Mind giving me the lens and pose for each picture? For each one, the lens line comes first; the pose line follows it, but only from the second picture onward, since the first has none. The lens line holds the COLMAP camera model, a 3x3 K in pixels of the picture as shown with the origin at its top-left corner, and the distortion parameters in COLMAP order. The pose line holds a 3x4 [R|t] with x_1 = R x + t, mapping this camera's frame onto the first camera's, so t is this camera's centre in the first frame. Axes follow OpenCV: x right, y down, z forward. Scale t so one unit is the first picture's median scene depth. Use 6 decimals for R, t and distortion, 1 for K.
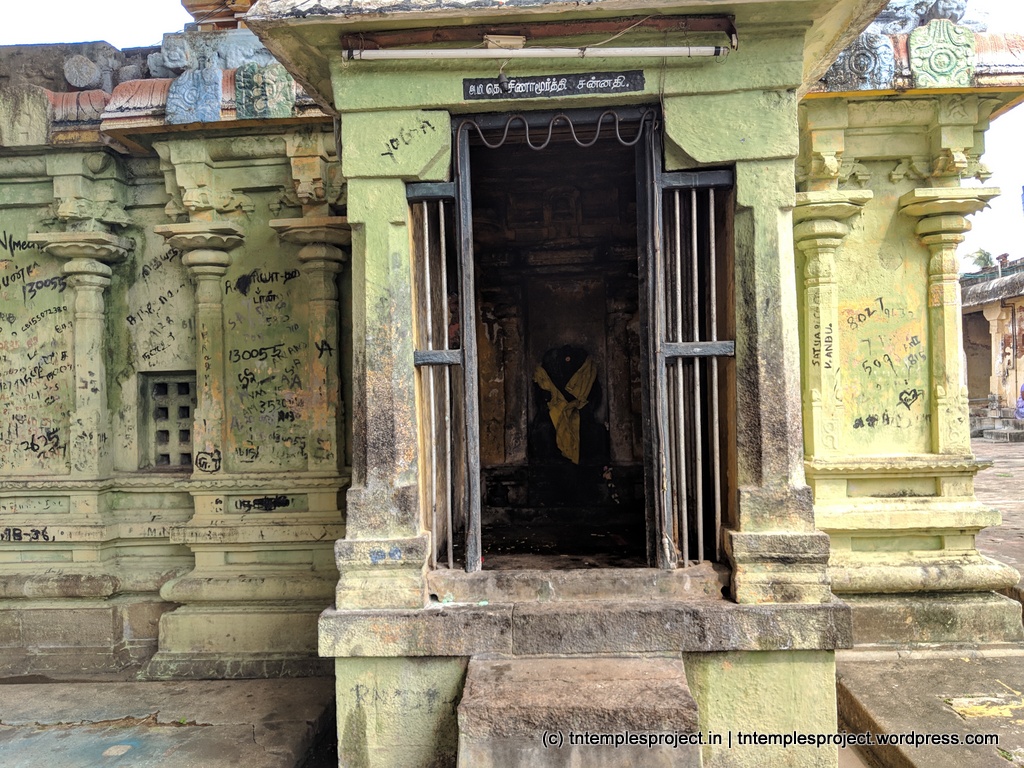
lens RADIAL K [[797.9, 0, 510.9], [0, 797.9, 386.6], [0, 0, 1]] dist [0.013535, -0.064883]
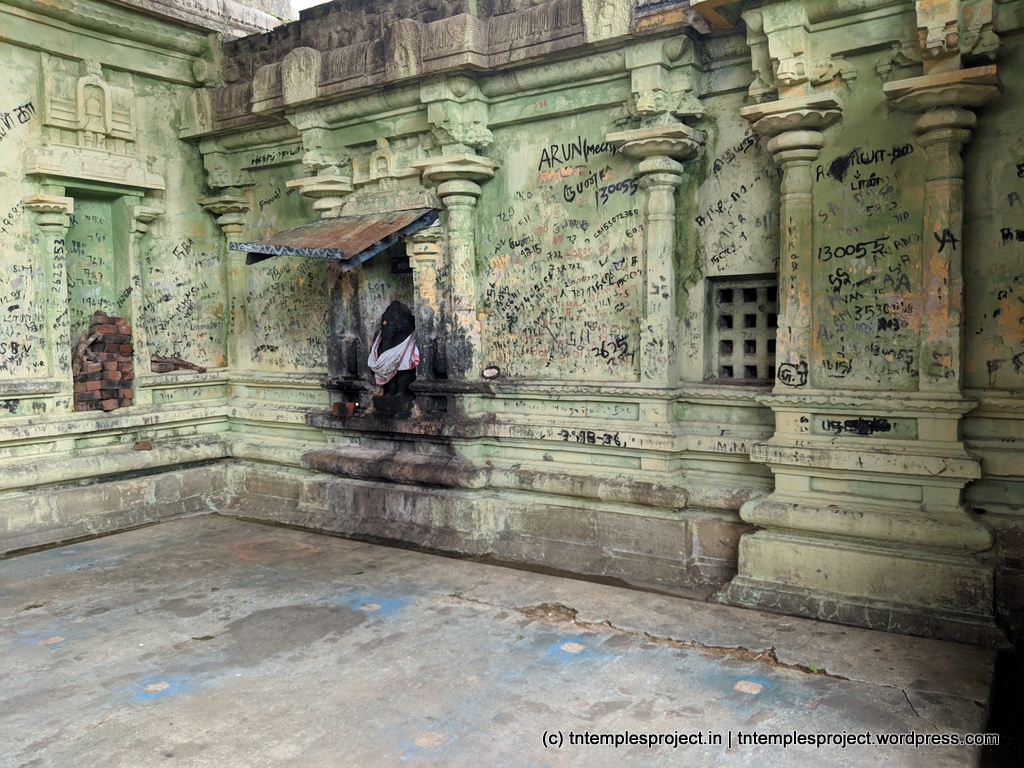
lens RADIAL K [[797.9, 0, 510.9], [0, 797.9, 386.6], [0, 0, 1]] dist [0.013535, -0.064883]
pose [[0.848965, 0.053149, -0.525770, -0.175032], [-0.005081, 0.995704, 0.092449, 0.026701], [0.528425, -0.075814, 0.845588, 0.081737]]
